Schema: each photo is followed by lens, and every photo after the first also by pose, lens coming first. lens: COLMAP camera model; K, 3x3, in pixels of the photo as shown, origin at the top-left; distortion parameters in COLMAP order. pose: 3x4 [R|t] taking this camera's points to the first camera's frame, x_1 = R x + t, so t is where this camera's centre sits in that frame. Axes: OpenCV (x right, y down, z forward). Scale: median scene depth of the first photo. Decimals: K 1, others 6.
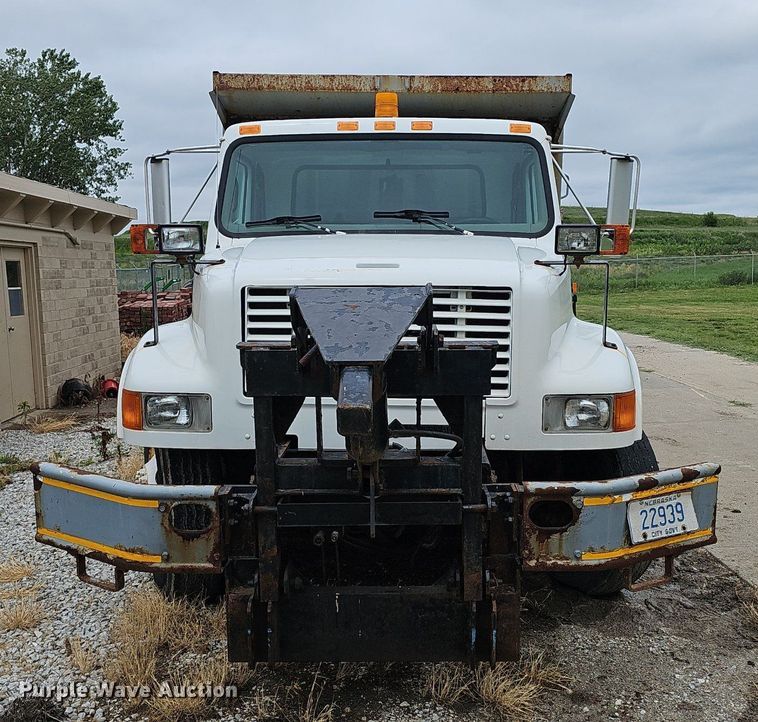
lens RADIAL K [[875.2, 0, 381.4], [0, 875.2, 382.4], [0, 0, 1]] dist [0.055806, 0.000000]
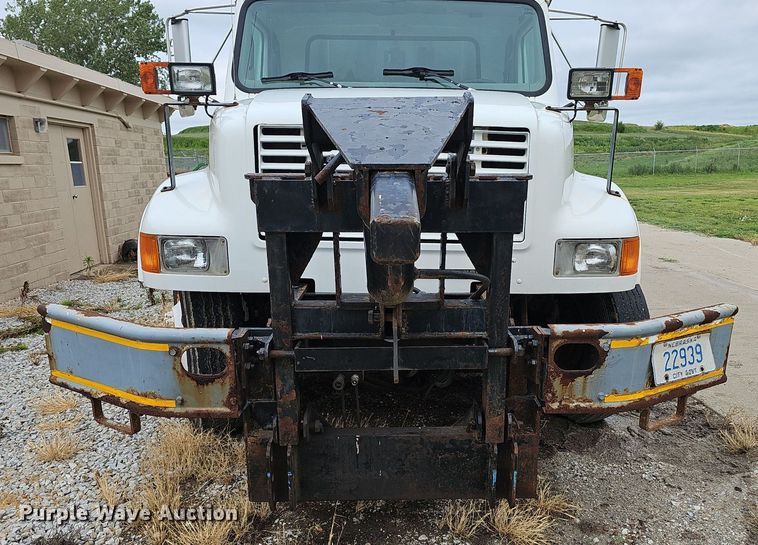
lens RADIAL K [[640.6, 0, 395.1], [0, 640.6, 341.0], [0, 0, 1]] dist [0.046670, -0.033664]
pose [[0.999560, -0.002100, 0.029577, -0.025393], [-0.002102, 0.989960, 0.141332, 0.027411], [-0.029577, -0.141332, 0.989520, 0.260086]]
